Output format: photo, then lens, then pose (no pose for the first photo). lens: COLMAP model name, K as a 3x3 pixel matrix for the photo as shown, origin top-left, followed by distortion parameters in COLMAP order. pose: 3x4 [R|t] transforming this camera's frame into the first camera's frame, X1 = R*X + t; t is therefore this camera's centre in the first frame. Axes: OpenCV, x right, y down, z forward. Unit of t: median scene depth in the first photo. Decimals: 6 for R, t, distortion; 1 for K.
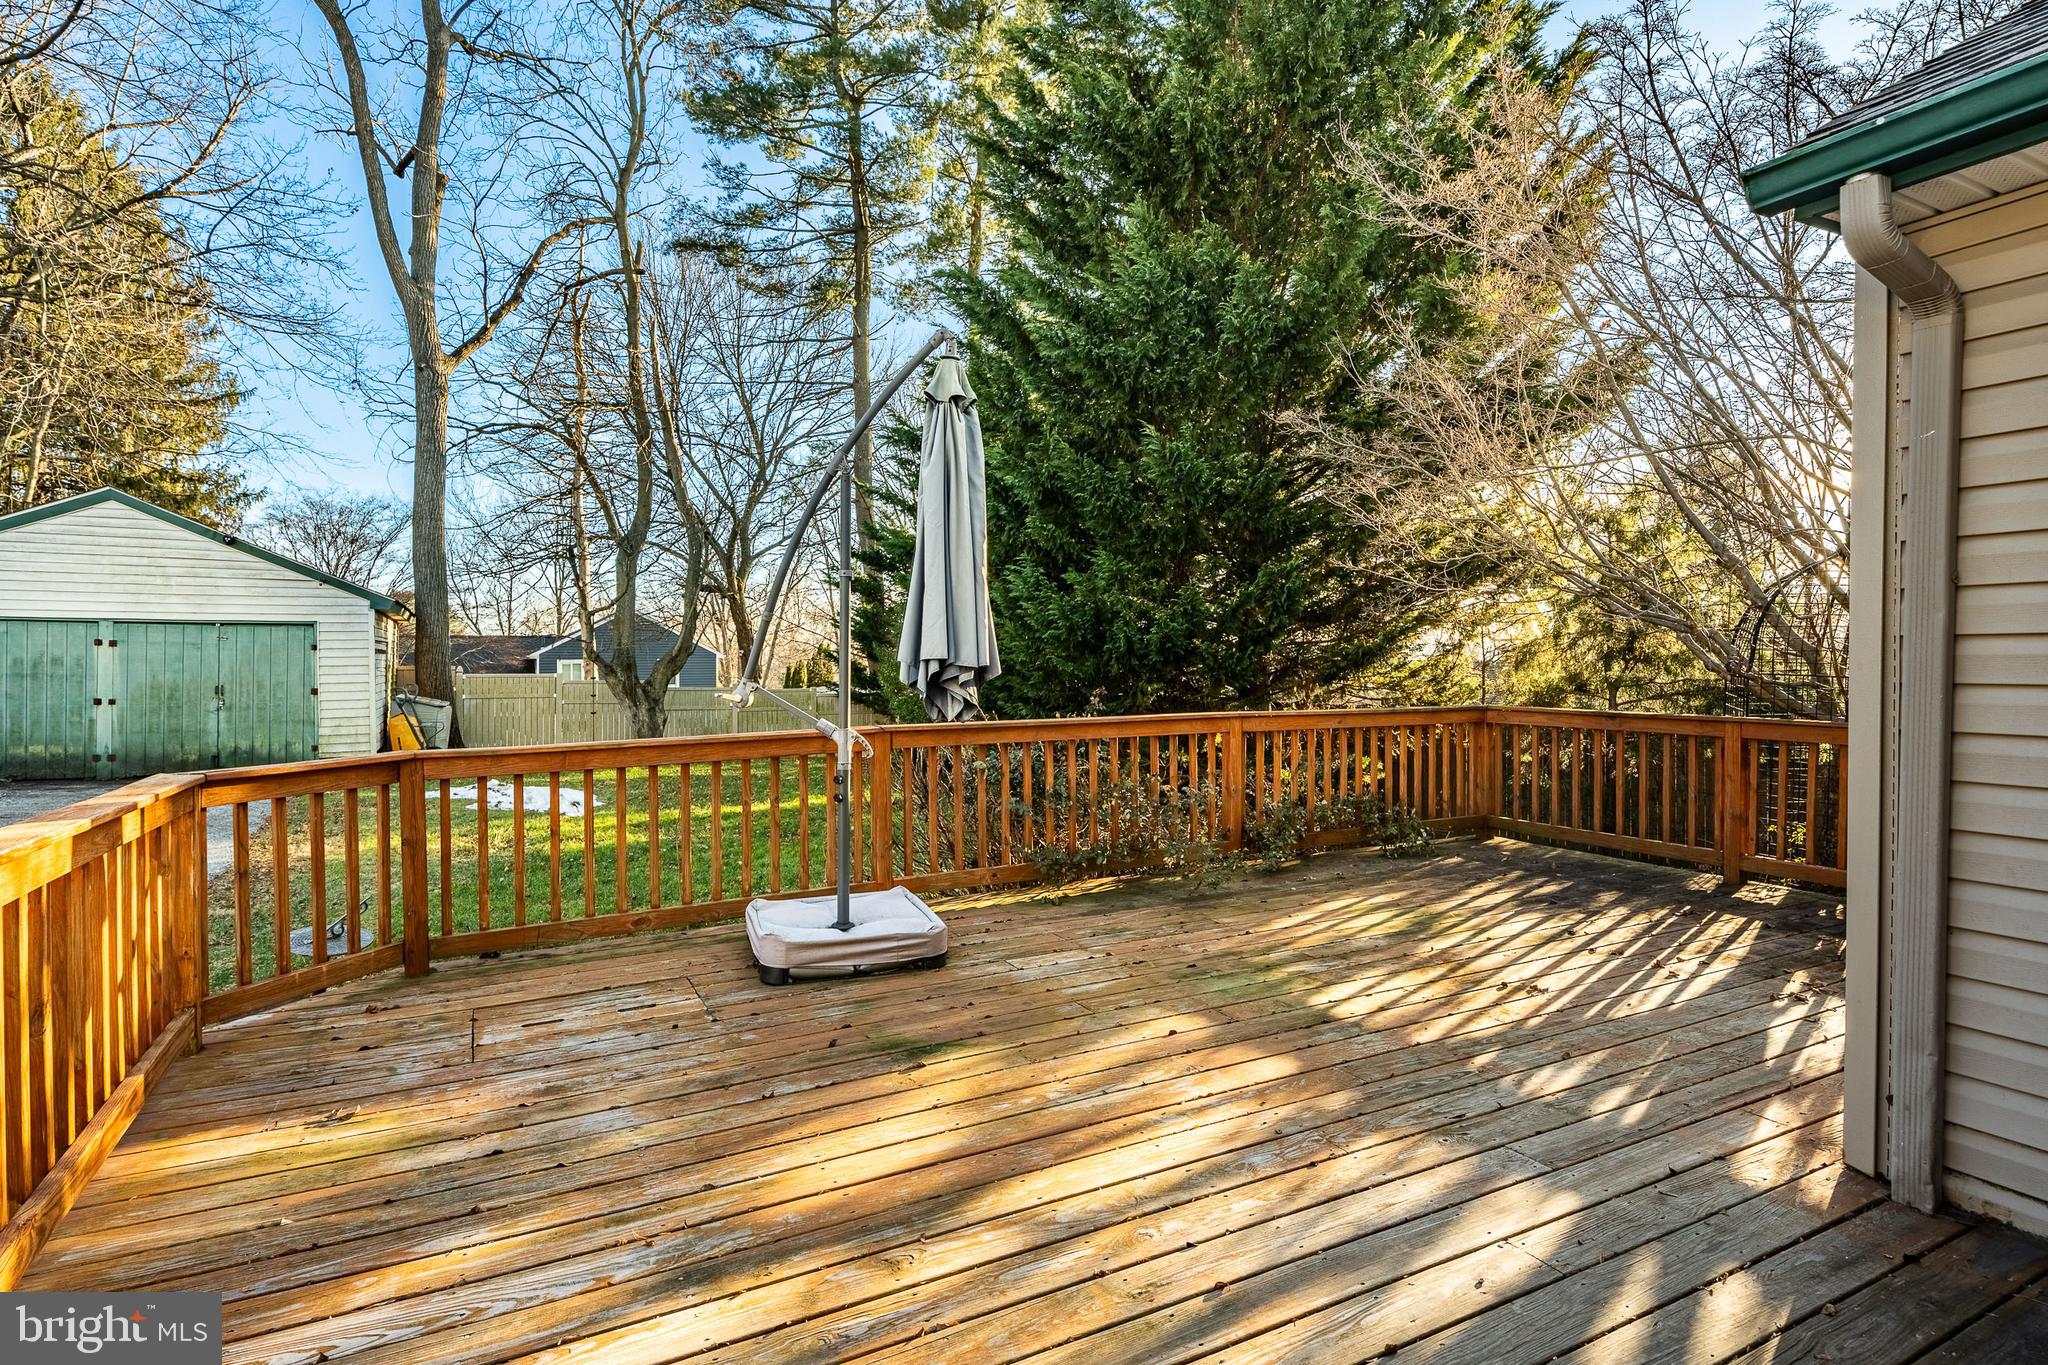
lens RADIAL K [[1016.3, 0, 986.6], [0, 1016.3, 644.4], [0, 0, 1]] dist [-0.001051, 0.000918]
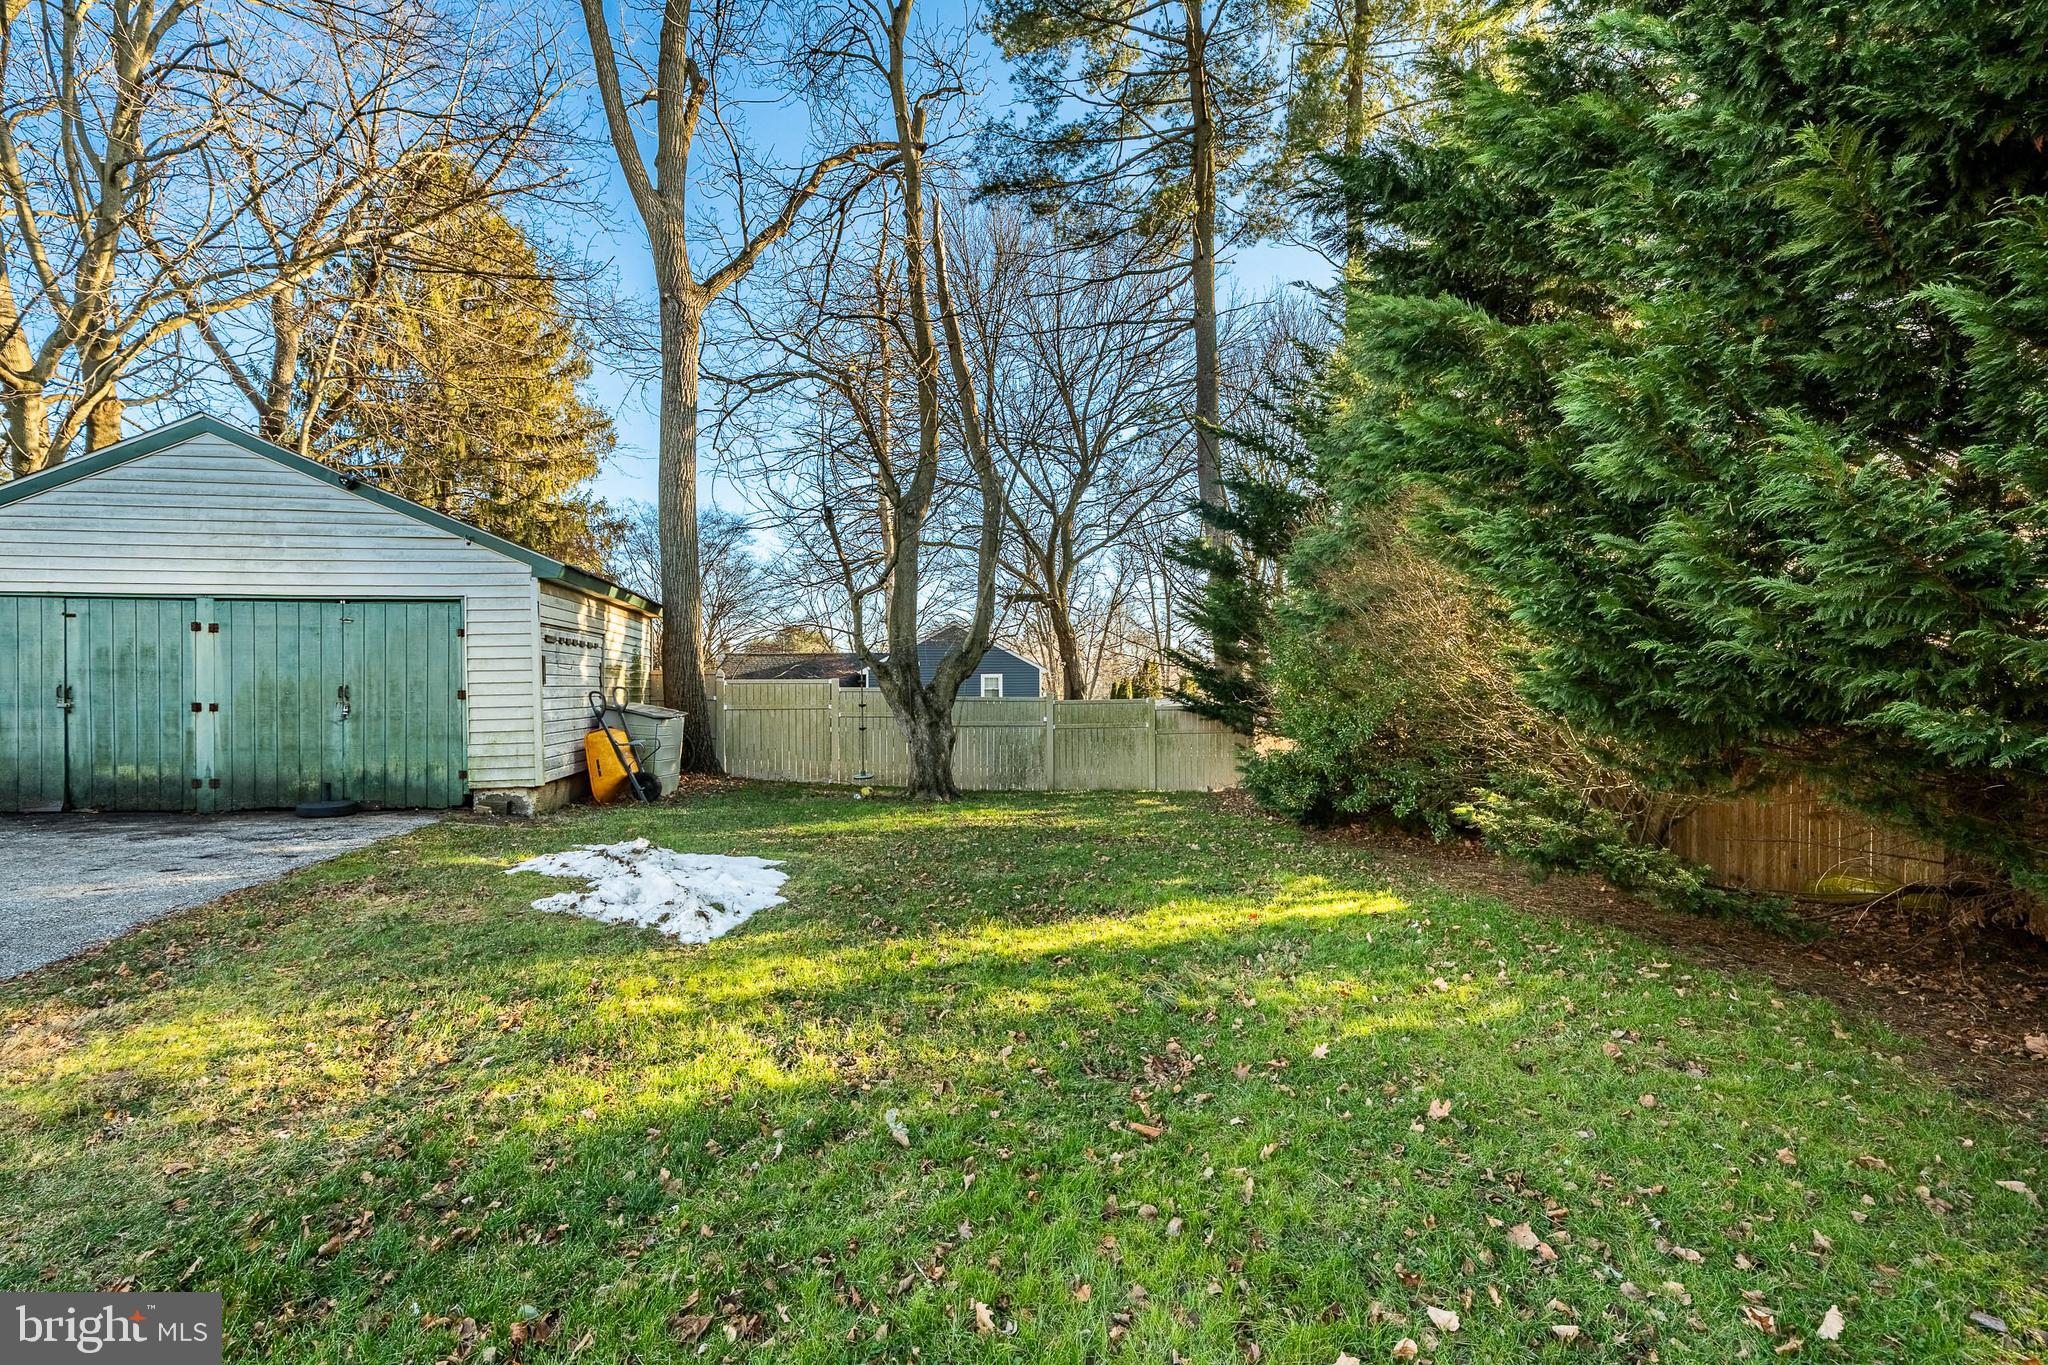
lens RADIAL K [[917.7, 0, 1007.8], [0, 917.7, 702.4], [0, 0, 1]] dist [-0.005123, 0.001582]
pose [[0.954004, -0.000415, -0.299794, -0.109840], [0.010906, 0.999385, 0.033322, 0.035534], [0.299596, -0.035059, 0.953422, 0.518641]]
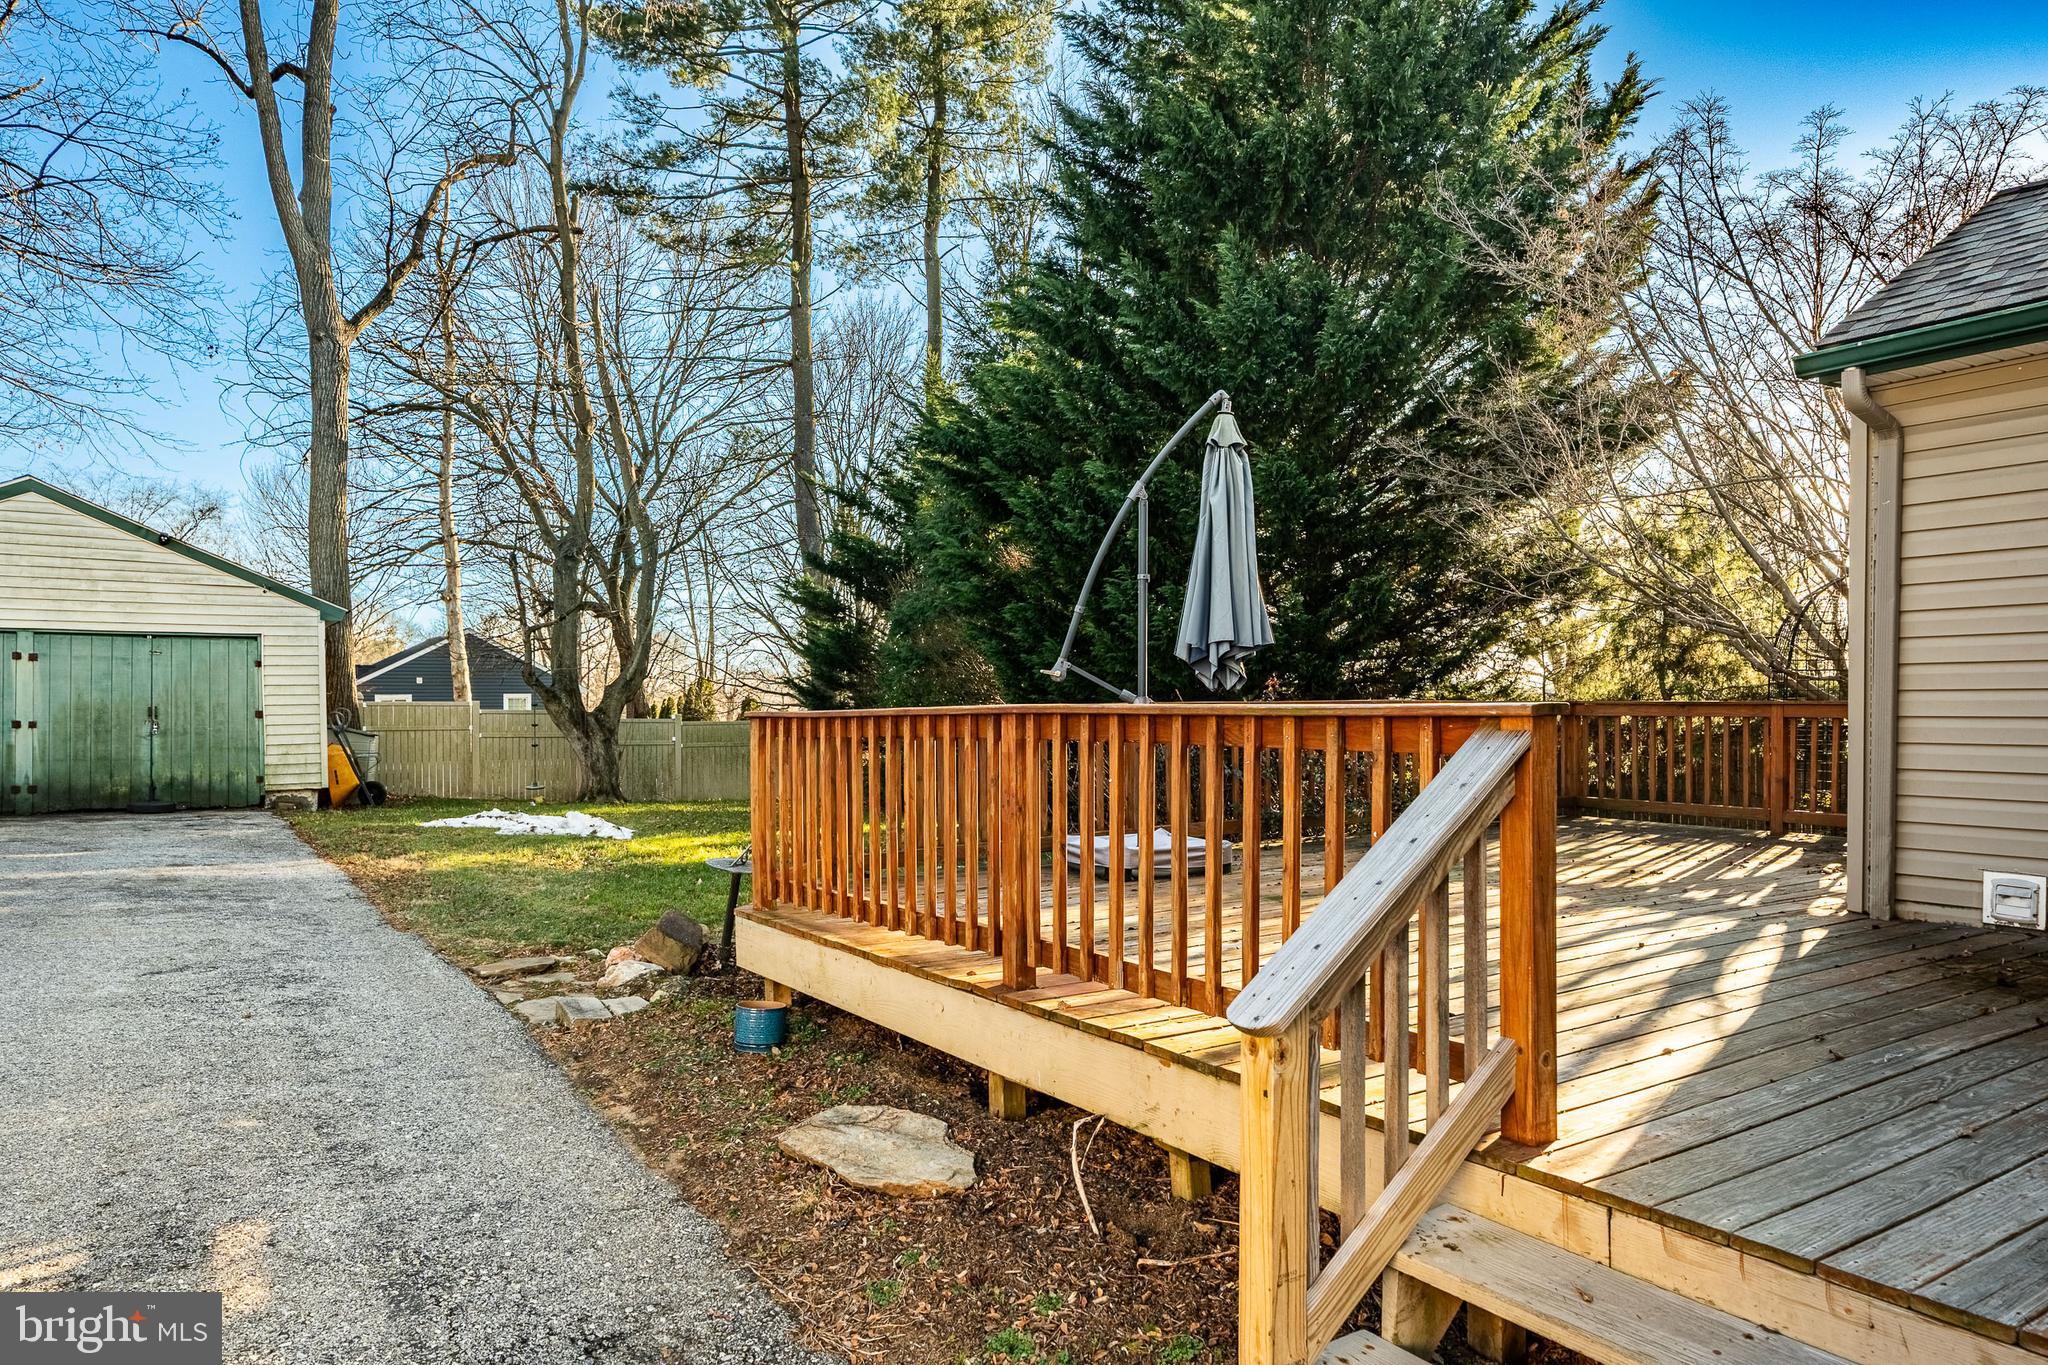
lens RADIAL K [[1316.1, 0, 1004.8], [0, 1316.1, 672.9], [0, 0, 1]] dist [0.001982, 0.002600]
pose [[0.993553, 0.001824, 0.113351, -0.158066], [-0.000778, 0.999957, -0.009267, 0.021239], [-0.113363, 0.009119, 0.993512, -0.201903]]
